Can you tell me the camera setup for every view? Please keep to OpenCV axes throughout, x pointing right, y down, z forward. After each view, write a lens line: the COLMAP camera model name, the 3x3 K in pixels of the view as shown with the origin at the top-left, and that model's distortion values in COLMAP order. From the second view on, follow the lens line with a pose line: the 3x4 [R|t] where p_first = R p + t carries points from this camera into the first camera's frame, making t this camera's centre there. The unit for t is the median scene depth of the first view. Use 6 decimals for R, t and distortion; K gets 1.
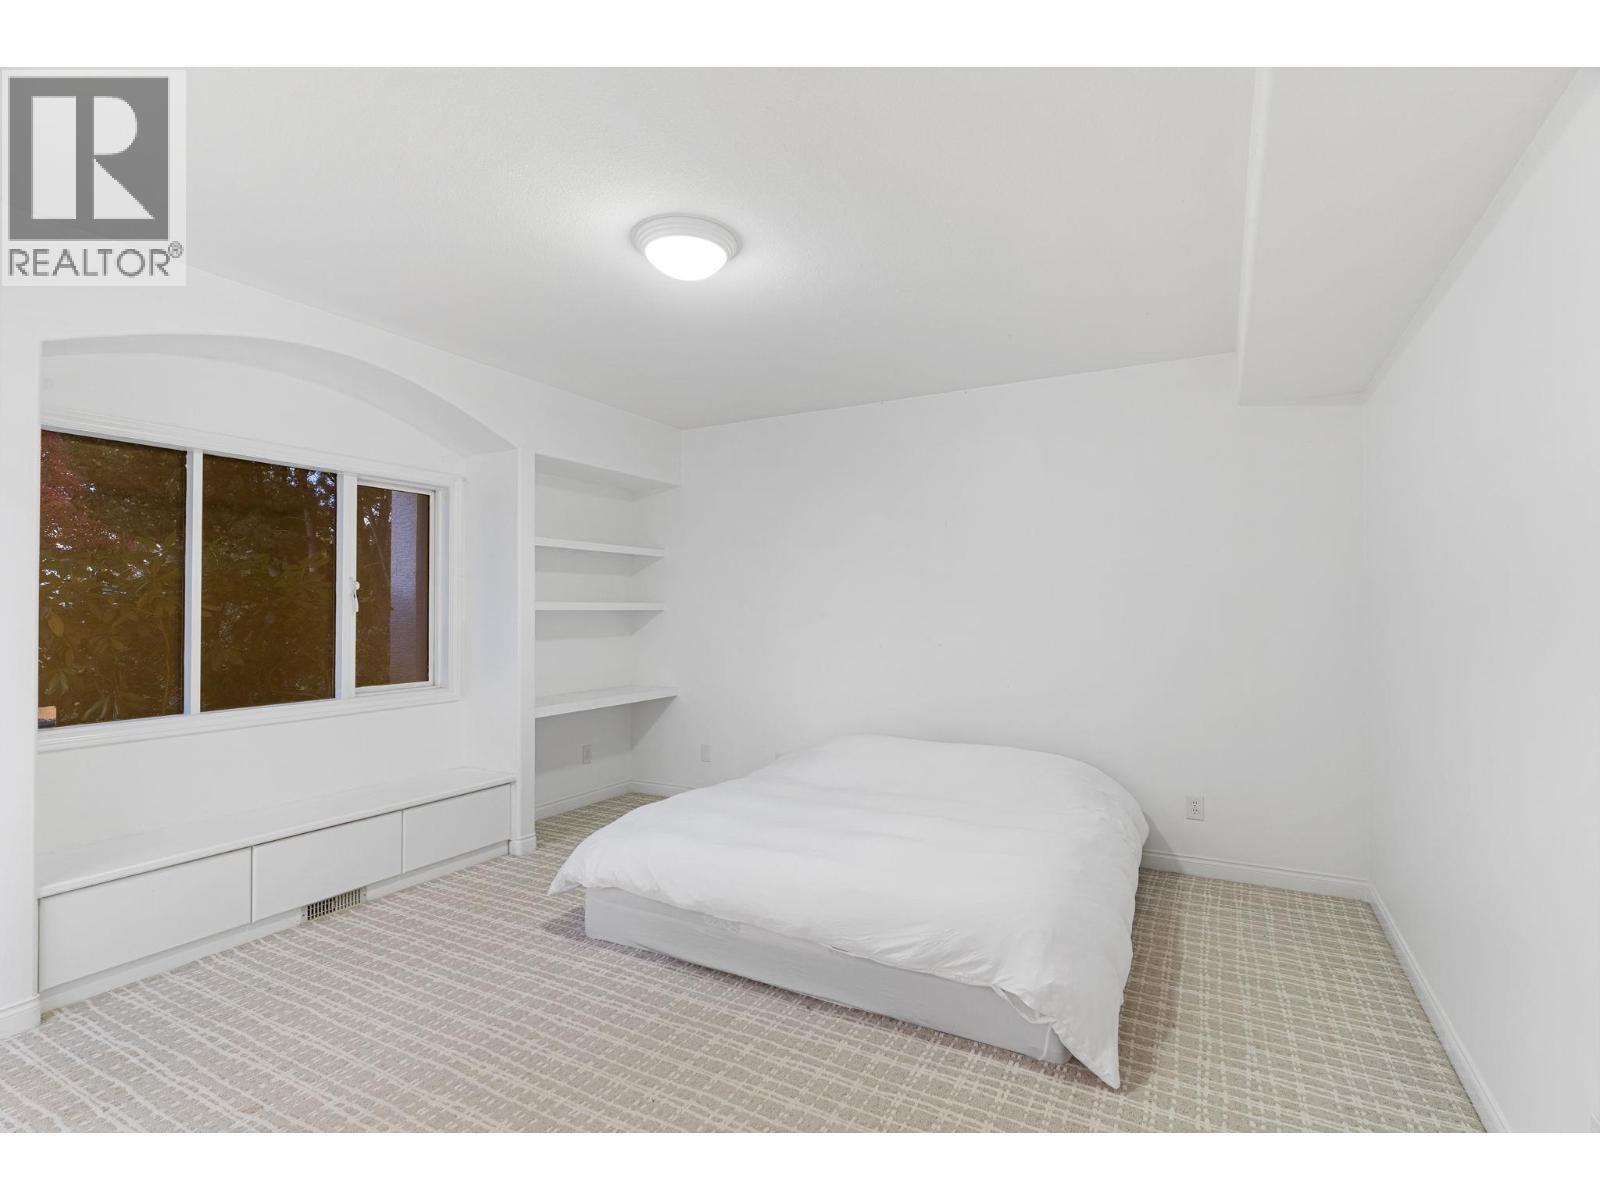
lens RADIAL K [[764.3, 0, 803.7], [0, 764.3, 599.8], [0, 0, 1]] dist [-0.000349, -0.000308]
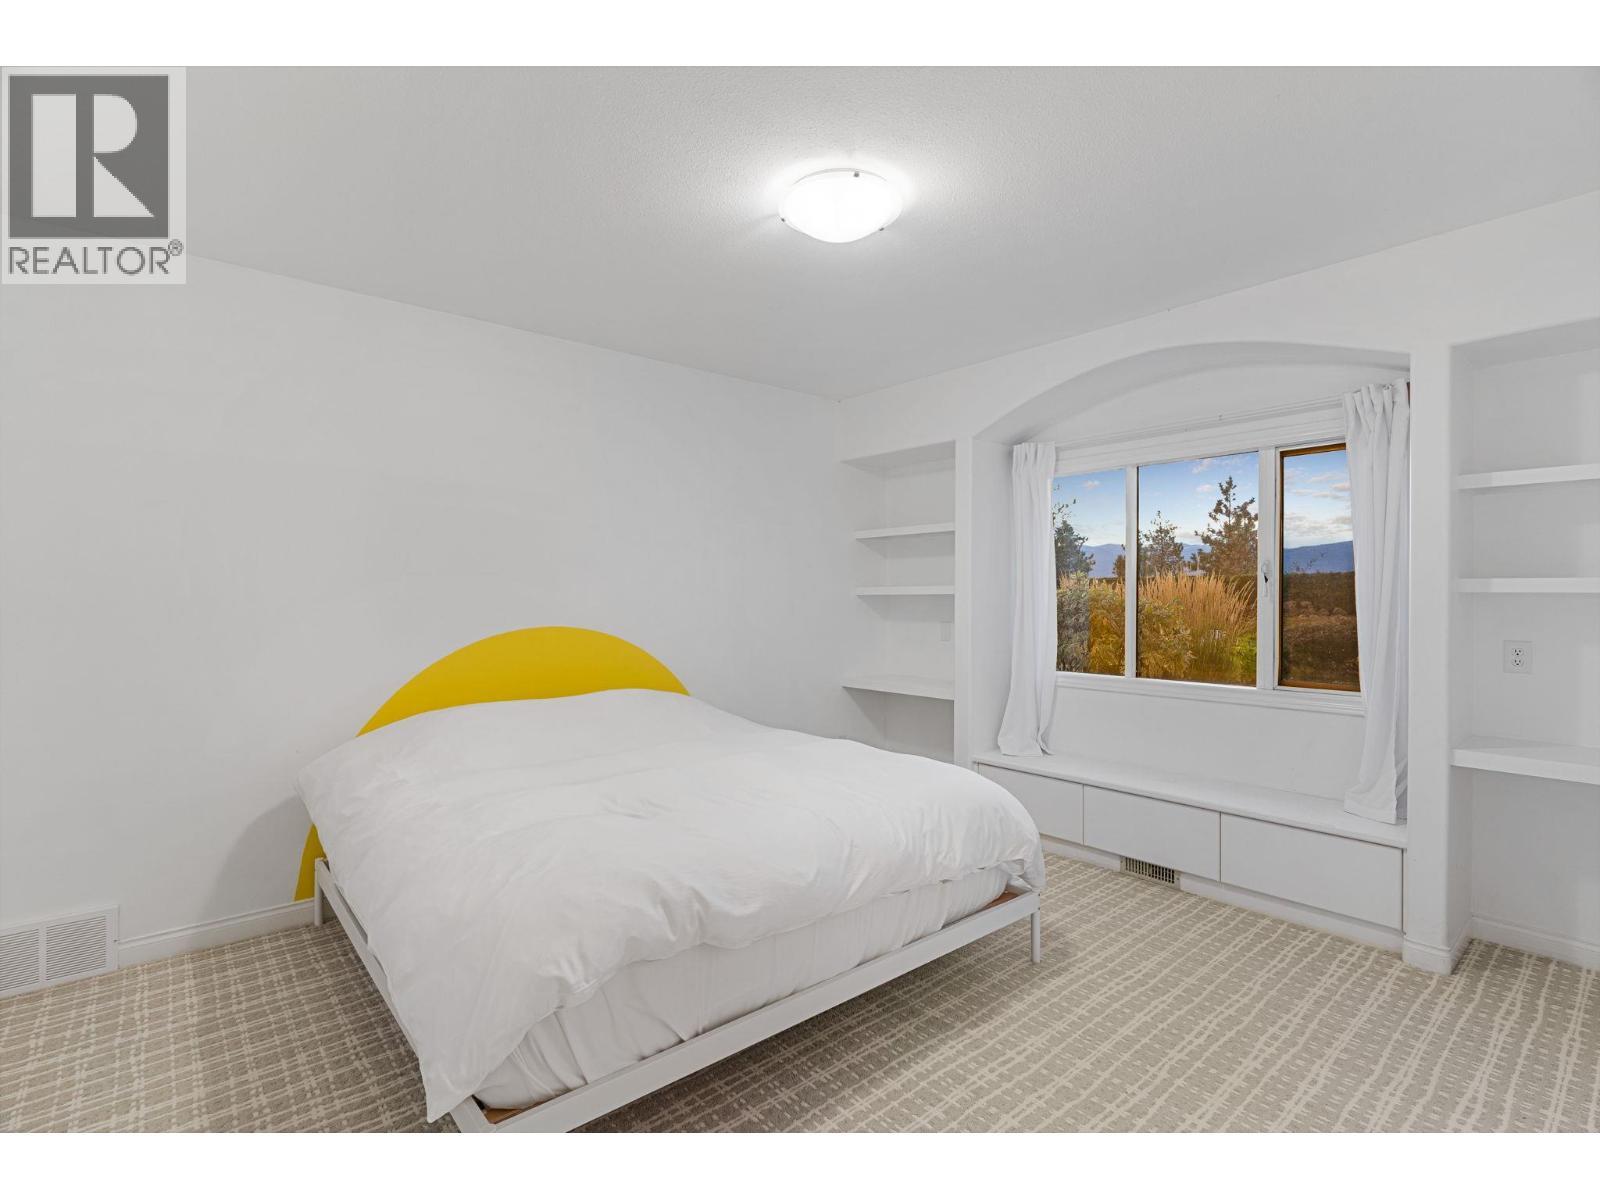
lens RADIAL K [[764.3, 0, 803.7], [0, 764.3, 599.8], [0, 0, 1]] dist [-0.000349, -0.000308]
pose [[-0.371391, -0.004572, -0.928465, 0.464707], [-0.000074, 0.999988, -0.004894, 0.030496], [0.928476, -0.001749, -0.371387, 0.958177]]
